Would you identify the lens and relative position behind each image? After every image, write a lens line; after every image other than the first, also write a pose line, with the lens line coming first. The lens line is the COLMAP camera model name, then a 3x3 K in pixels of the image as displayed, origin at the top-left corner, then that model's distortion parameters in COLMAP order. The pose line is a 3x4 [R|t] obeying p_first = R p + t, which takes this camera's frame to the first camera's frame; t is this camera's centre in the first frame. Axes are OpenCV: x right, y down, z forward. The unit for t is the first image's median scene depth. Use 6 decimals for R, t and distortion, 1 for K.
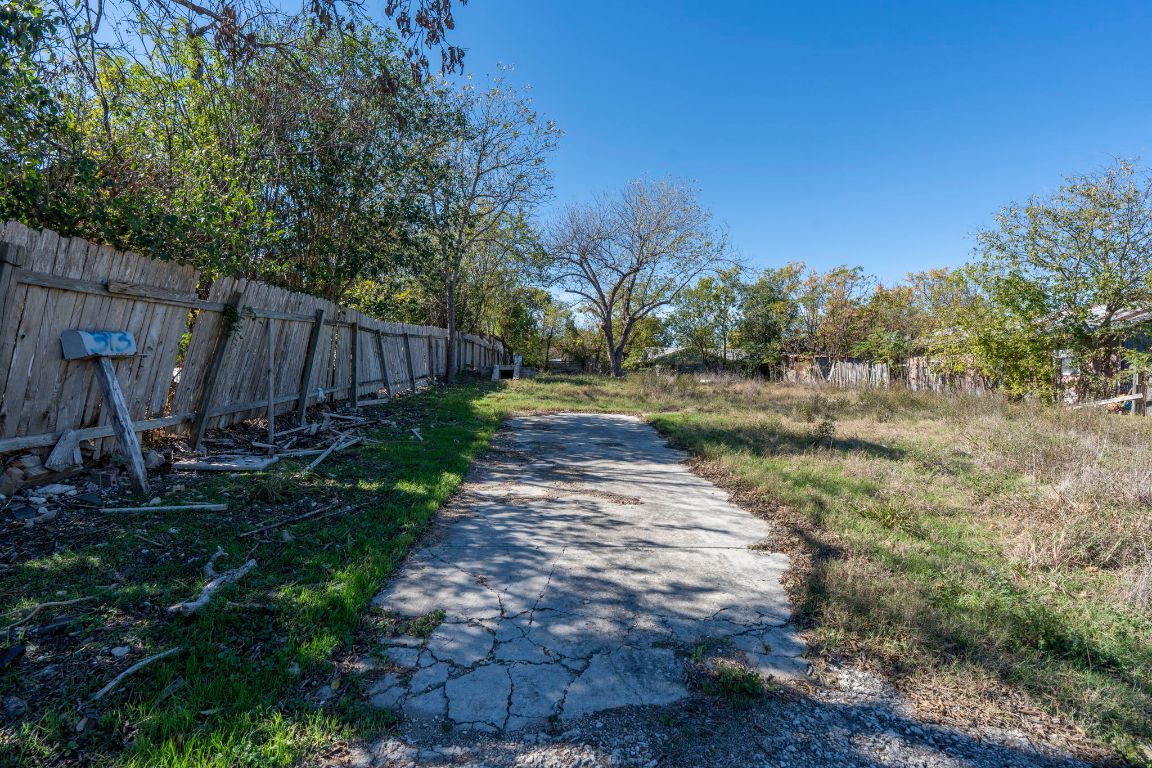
lens RADIAL K [[513.4, 0, 577.6], [0, 513.4, 381.1], [0, 0, 1]] dist [-0.011994, 0.004757]
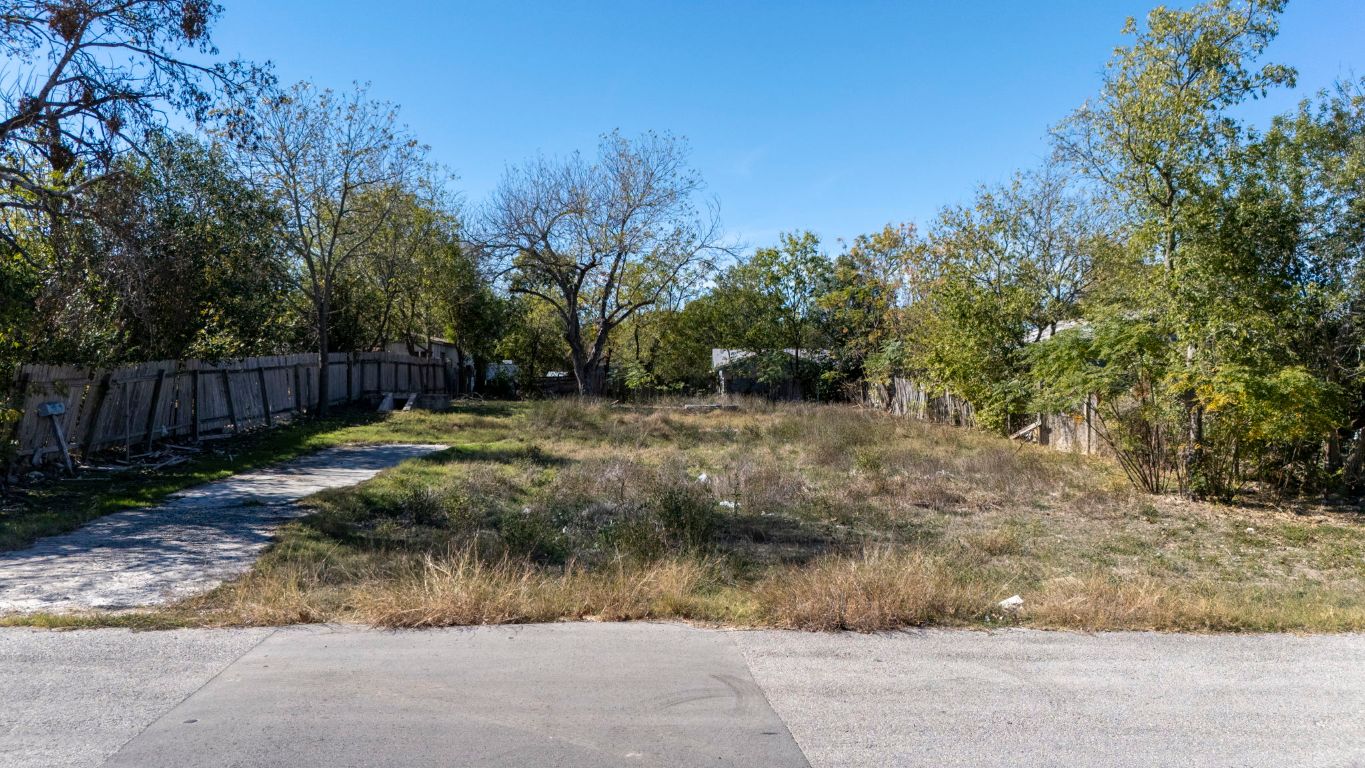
lens RADIAL K [[1027.6, 0, 684.1], [0, 1027.6, 387.8], [0, 0, 1]] dist [0.075989, -0.059490]
pose [[0.999112, -0.011176, -0.040633, 0.868202], [0.010793, 0.999895, -0.009638, -0.040035], [0.040737, 0.009191, 0.999128, -1.495890]]
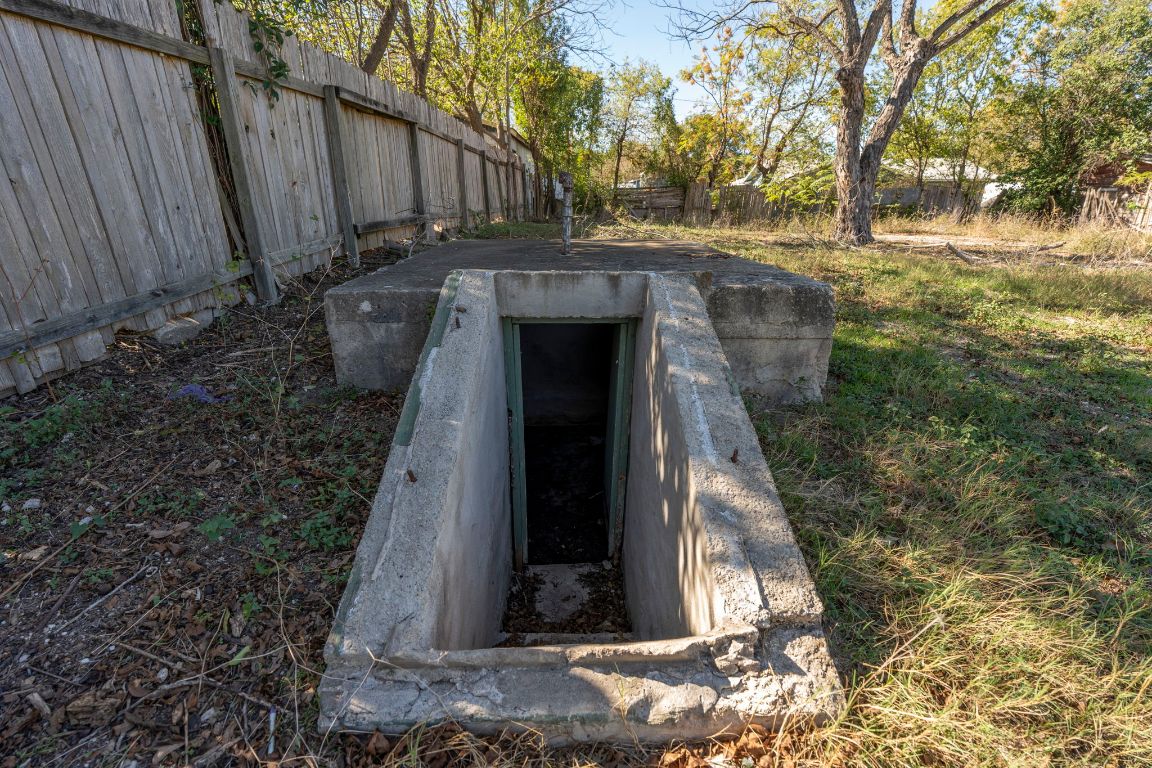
lens RADIAL K [[513.4, 0, 577.6], [0, 513.4, 381.1], [0, 0, 1]] dist [-0.011994, 0.004757]
pose [[0.997245, 0.008270, -0.073721, -0.265001], [0.016021, 0.946302, 0.322885, -0.096011], [0.072433, -0.323177, 0.943563, 1.916820]]
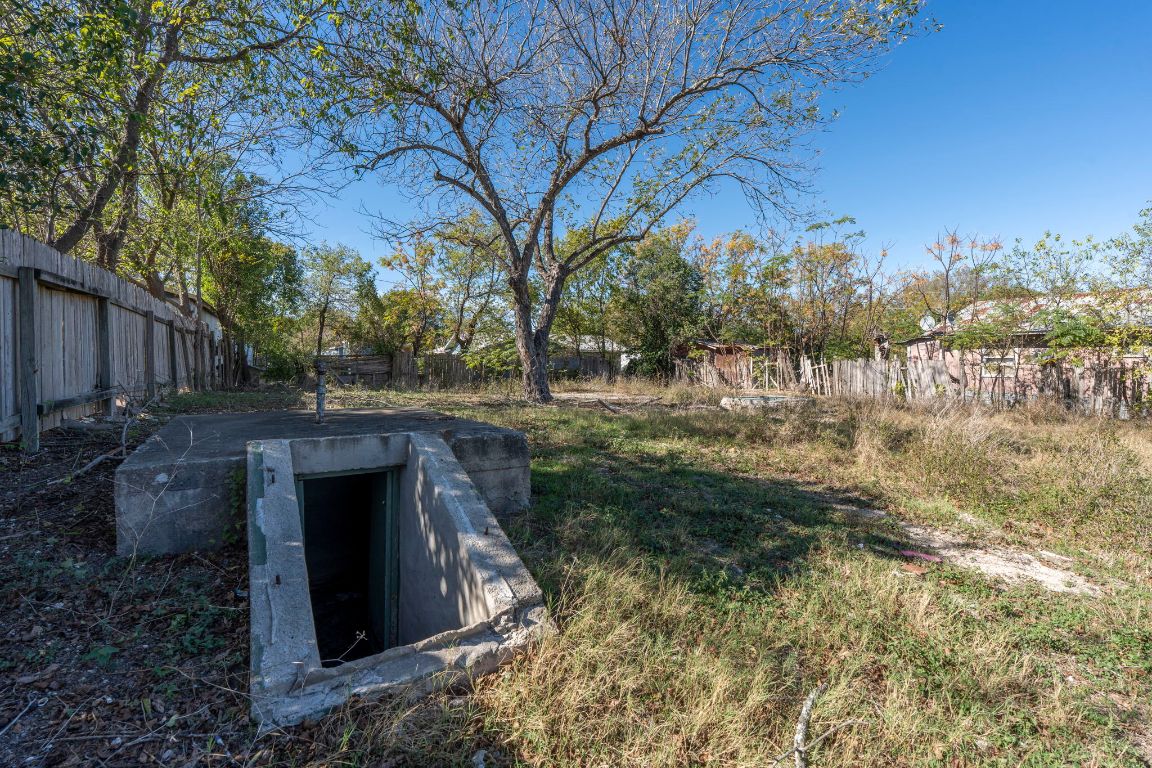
lens RADIAL K [[513.4, 0, 577.6], [0, 513.4, 381.1], [0, 0, 1]] dist [-0.011994, 0.004757]
pose [[0.887102, -0.030343, 0.460574, -0.305622], [0.017463, 0.999329, 0.032201, -0.109747], [-0.461242, -0.020522, 0.887037, 1.806124]]
